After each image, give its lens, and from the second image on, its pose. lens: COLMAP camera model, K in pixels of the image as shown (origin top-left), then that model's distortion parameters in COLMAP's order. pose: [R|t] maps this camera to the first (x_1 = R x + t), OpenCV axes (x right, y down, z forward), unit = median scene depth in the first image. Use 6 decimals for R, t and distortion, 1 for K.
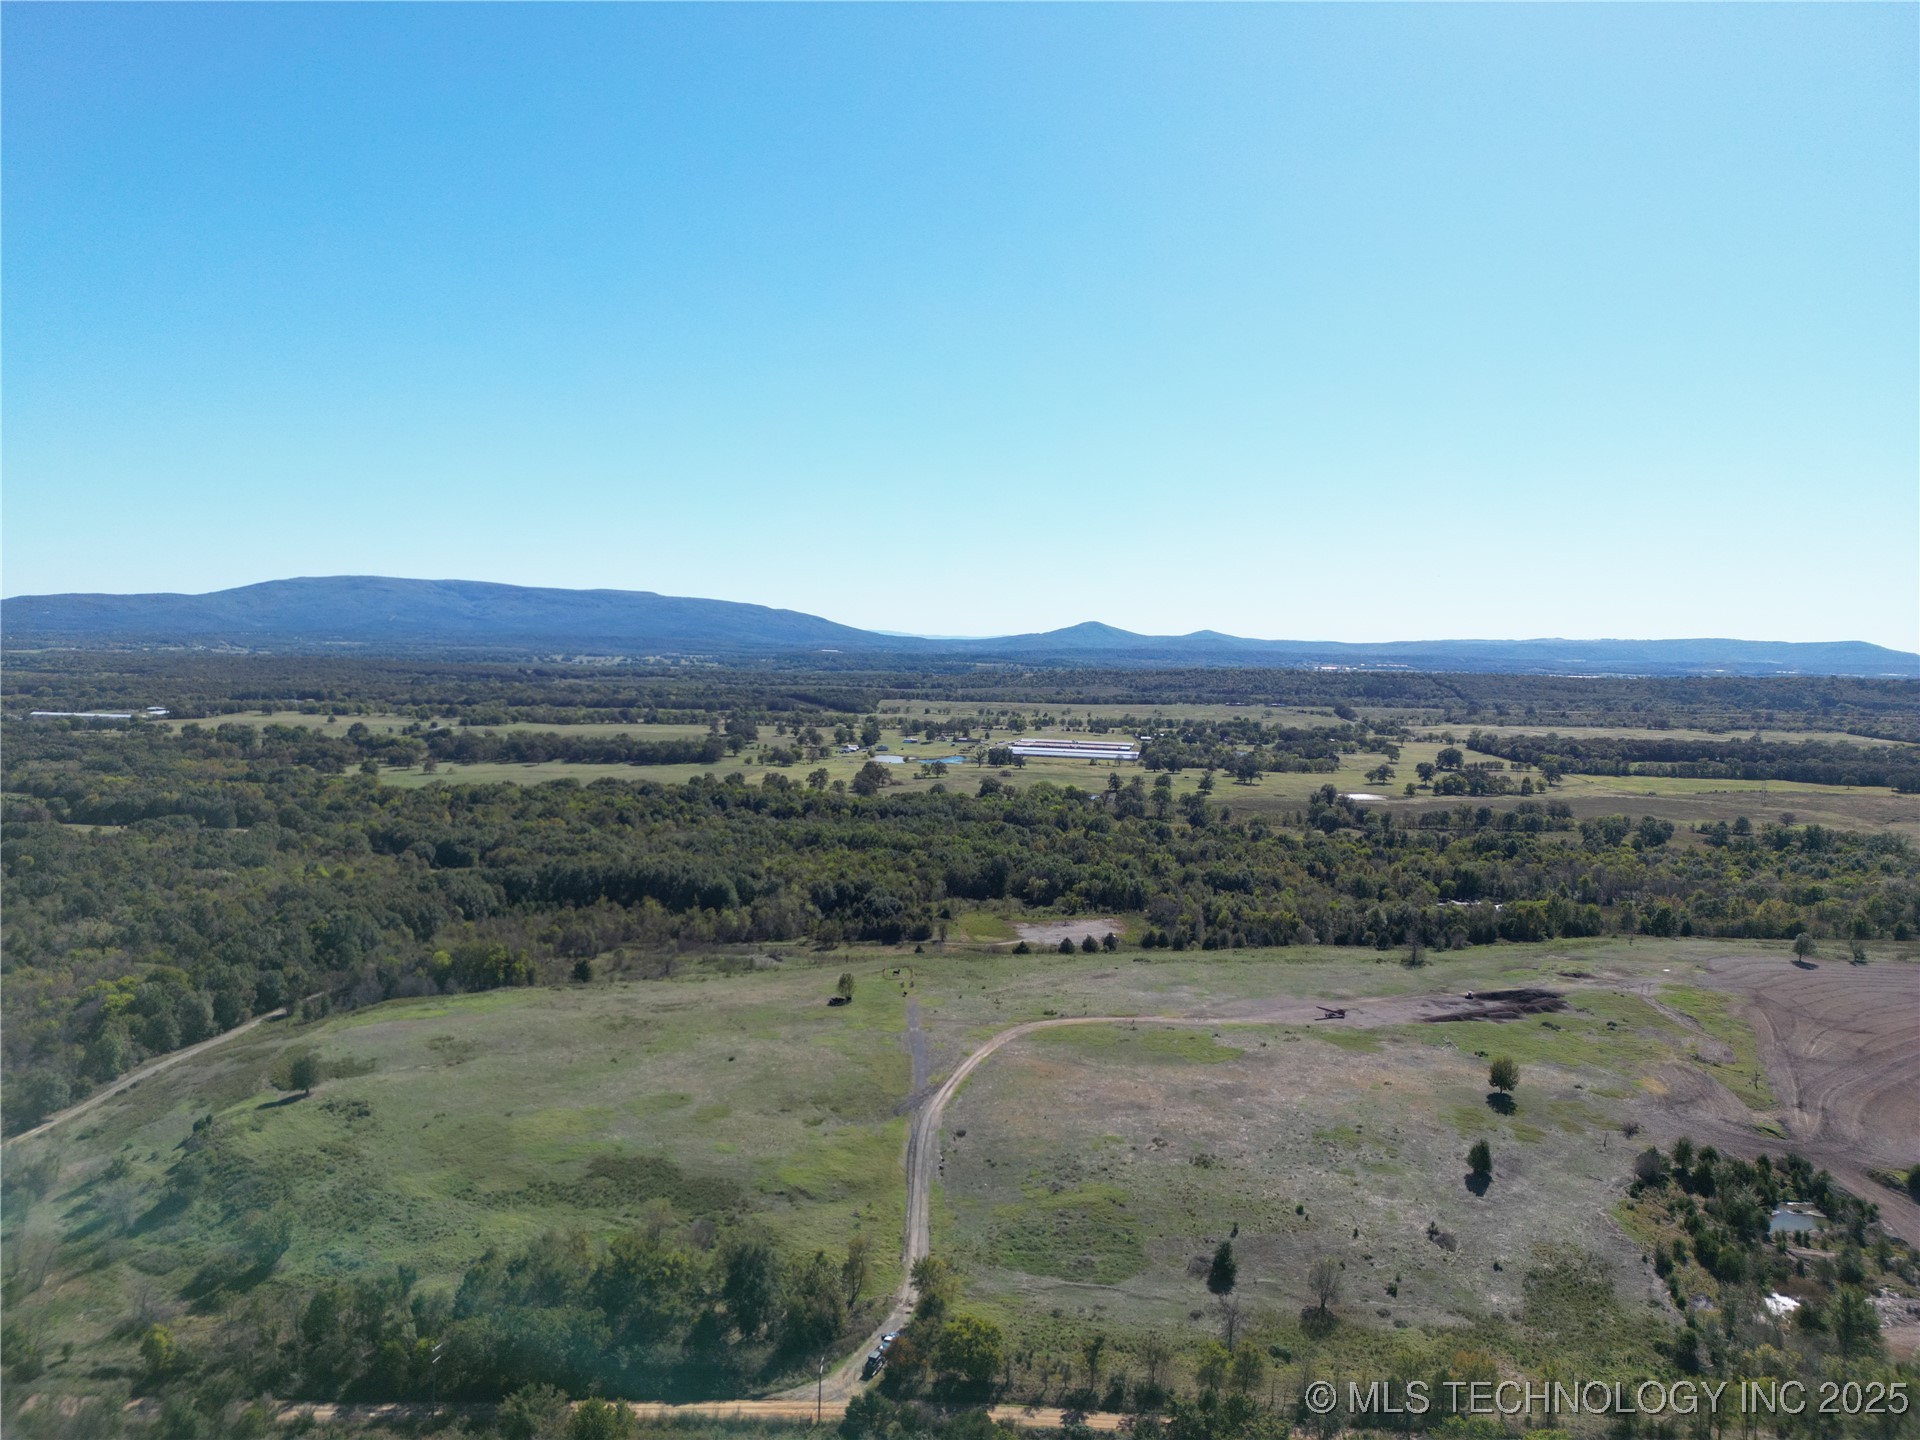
lens RADIAL K [[1331.2, 0, 959.5], [0, 1331.2, 694.5], [0, 0, 1]] dist [0.089910, -0.092780]
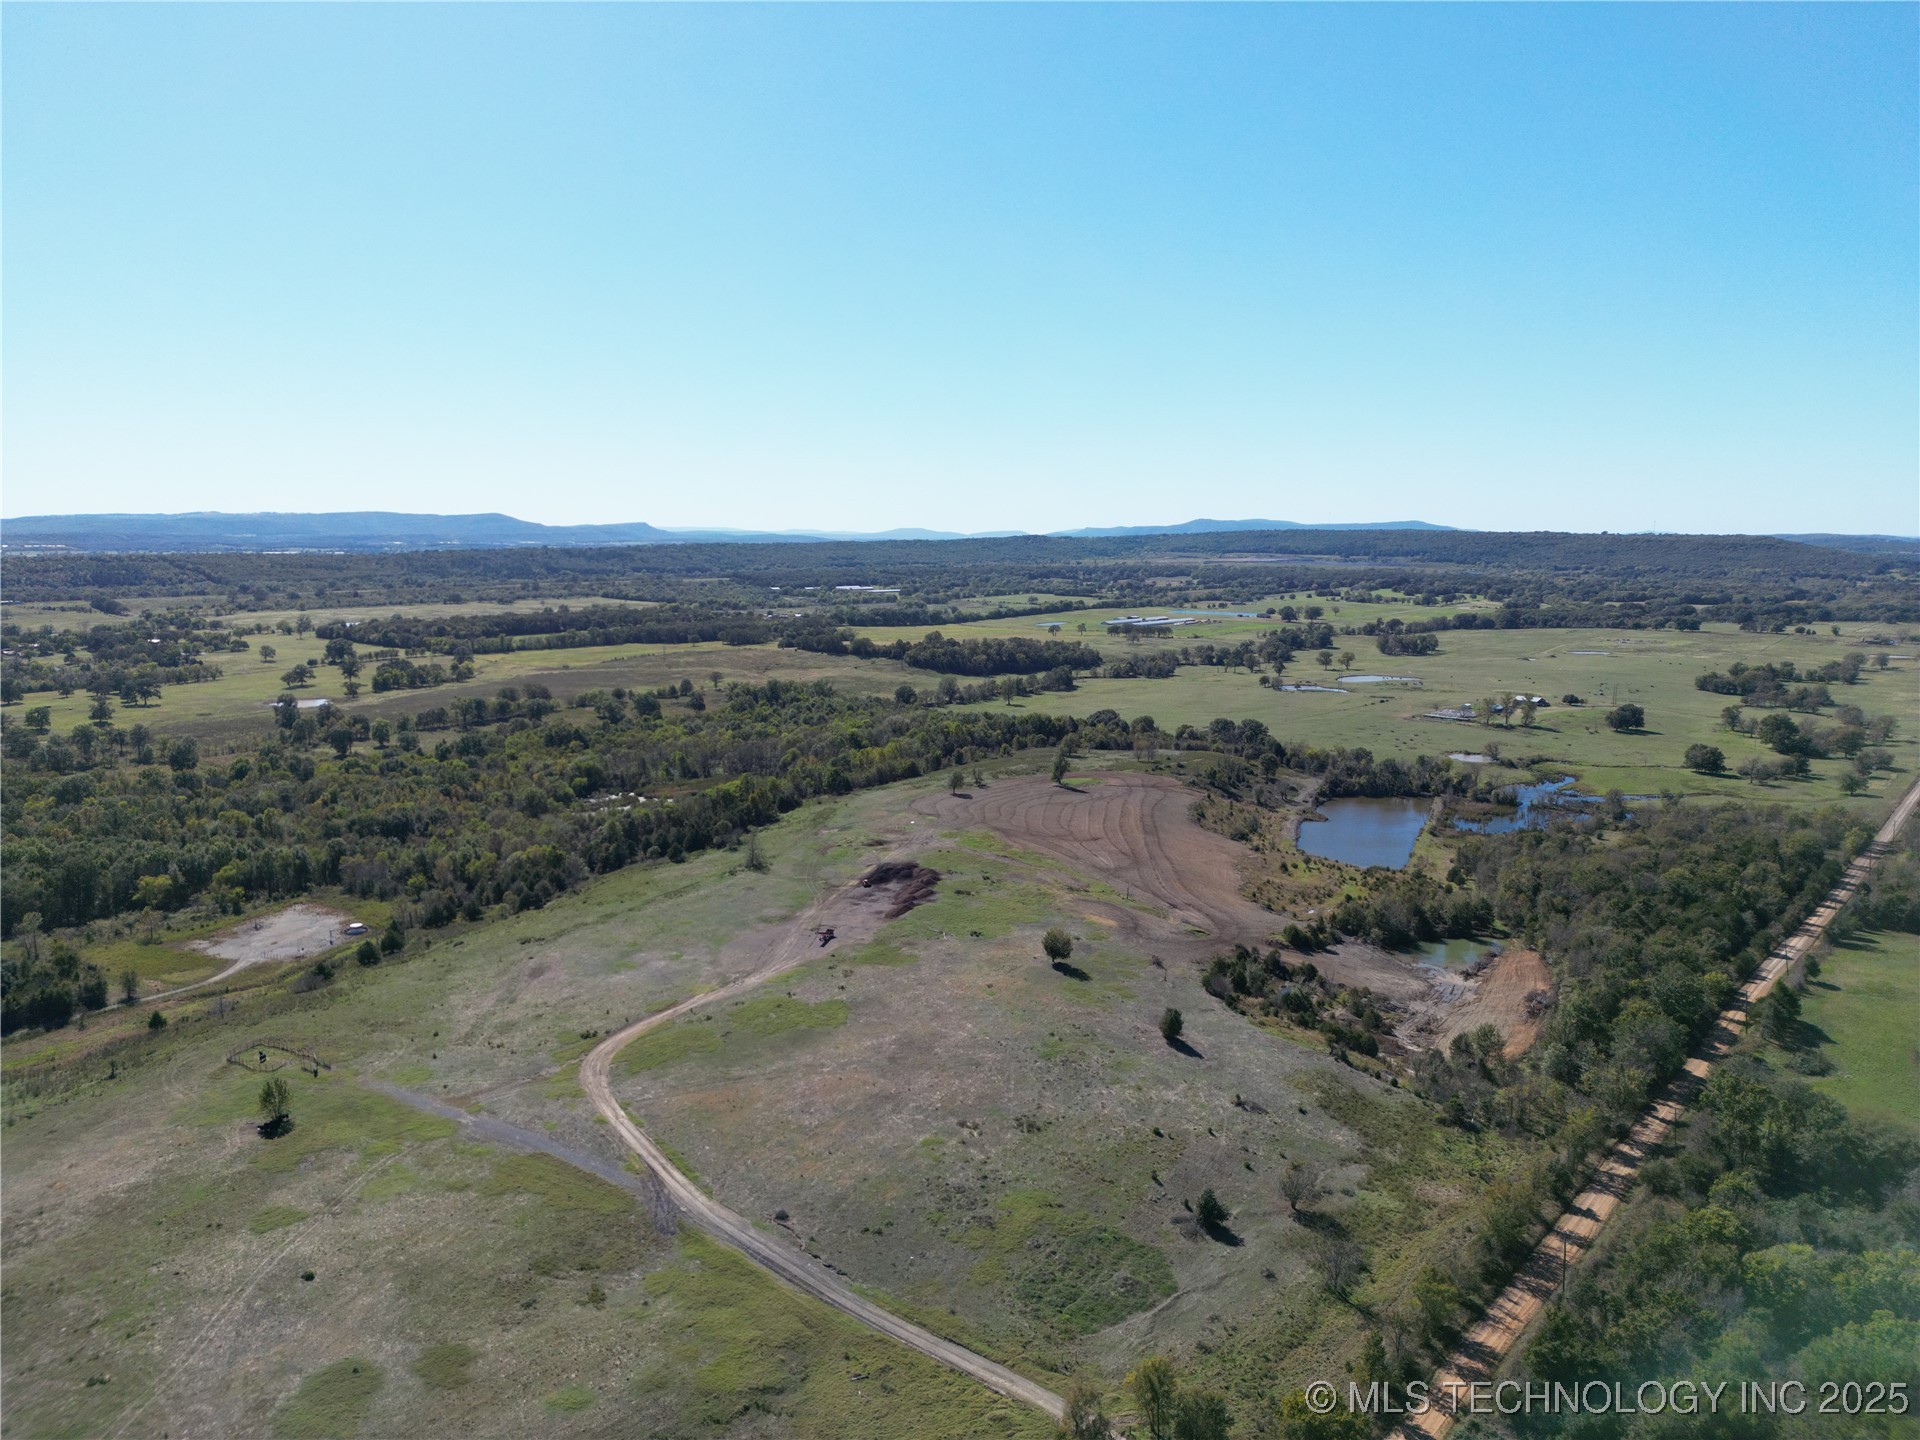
lens RADIAL K [[1331.2, 0, 959.5], [0, 1331.2, 694.5], [0, 0, 1]] dist [0.089910, -0.092780]
pose [[0.602220, -0.117078, 0.789699, -0.144295], [0.043096, 0.992513, 0.114282, -0.012450], [-0.797166, -0.034790, 0.602757, 0.138698]]
